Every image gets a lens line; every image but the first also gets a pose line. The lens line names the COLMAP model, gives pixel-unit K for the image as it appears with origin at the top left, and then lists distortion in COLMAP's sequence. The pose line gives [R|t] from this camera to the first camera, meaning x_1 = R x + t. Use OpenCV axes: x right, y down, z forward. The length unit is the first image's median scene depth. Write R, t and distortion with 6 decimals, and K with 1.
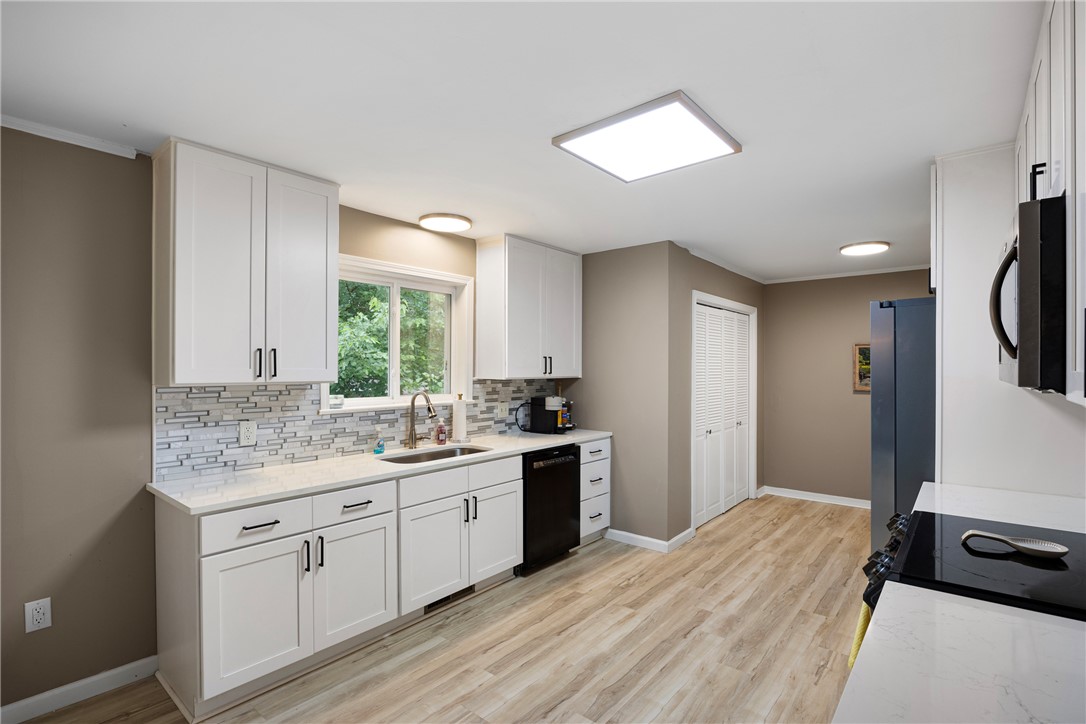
lens RADIAL K [[519.9, 0, 553.0], [0, 519.9, 373.5], [0, 0, 1]] dist [-0.010686, -0.000238]
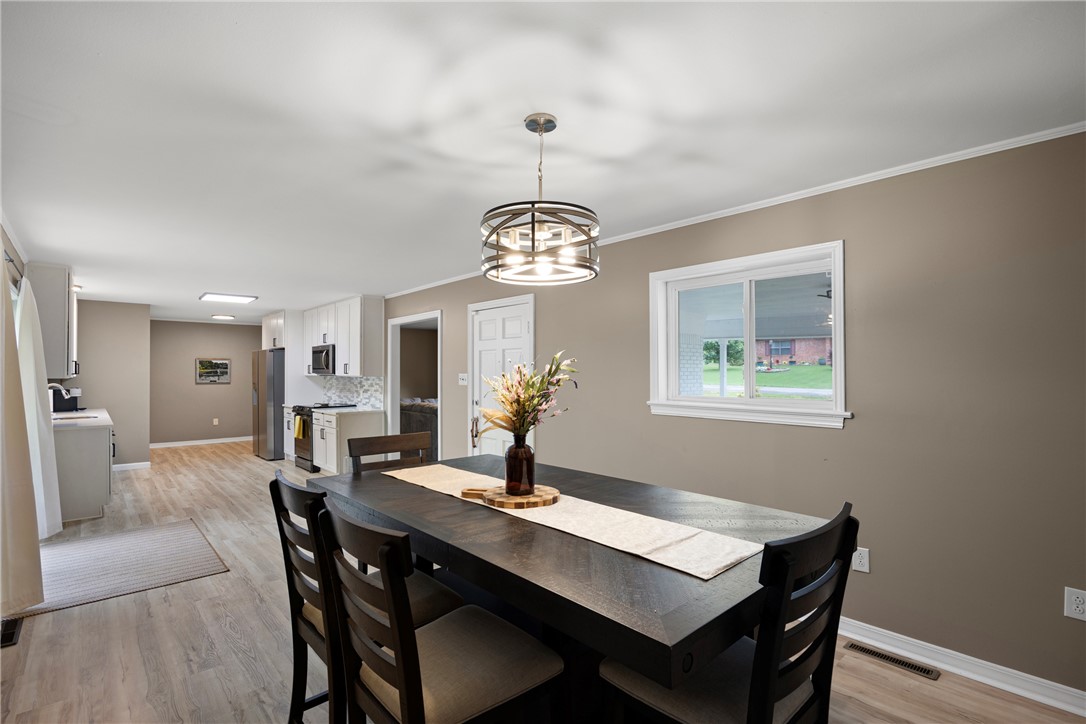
lens RADIAL K [[513.6, 0, 559.8], [0, 513.6, 377.5], [0, 0, 1]] dist [-0.015367, -0.002665]
pose [[0.142815, -0.009959, 0.989699, -1.764958], [0.011412, 0.999899, 0.008415, 0.020403], [-0.989684, 0.010093, 0.142915, -0.964998]]
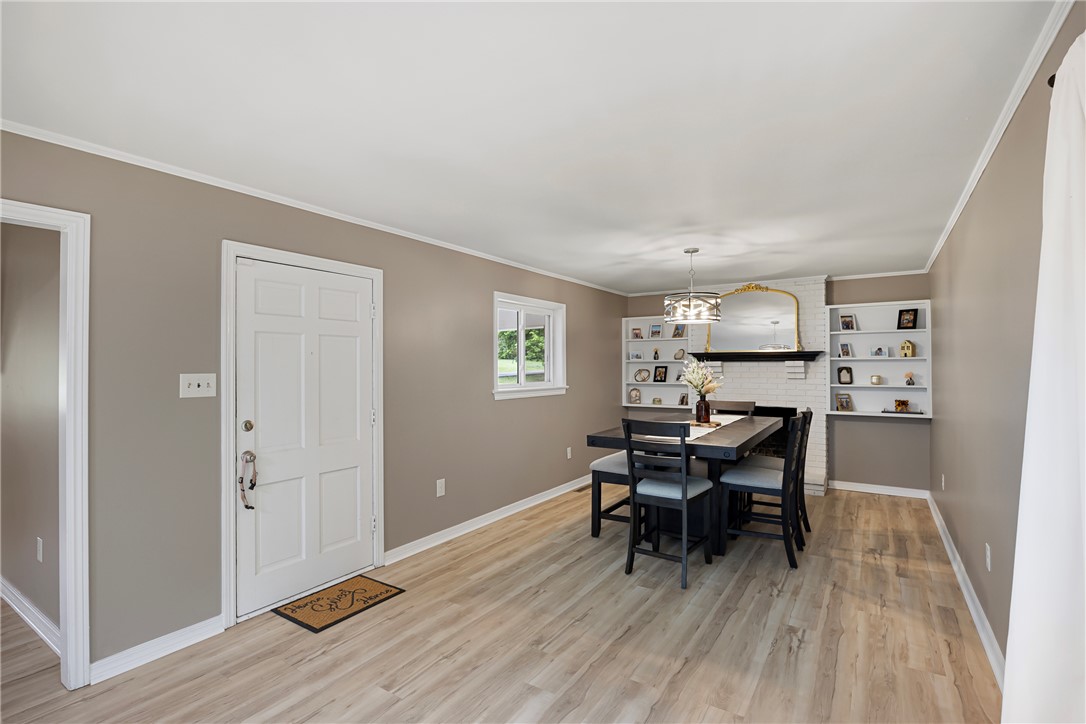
lens RADIAL K [[513.6, 0, 548.9], [0, 513.6, 356.3], [0, 0, 1]] dist [-0.015367, -0.002665]
pose [[-0.993842, 0.004068, -0.110728, -0.609347], [0.004906, 0.999961, -0.007295, -0.000469], [0.110694, -0.007794, -0.993824, 0.463168]]
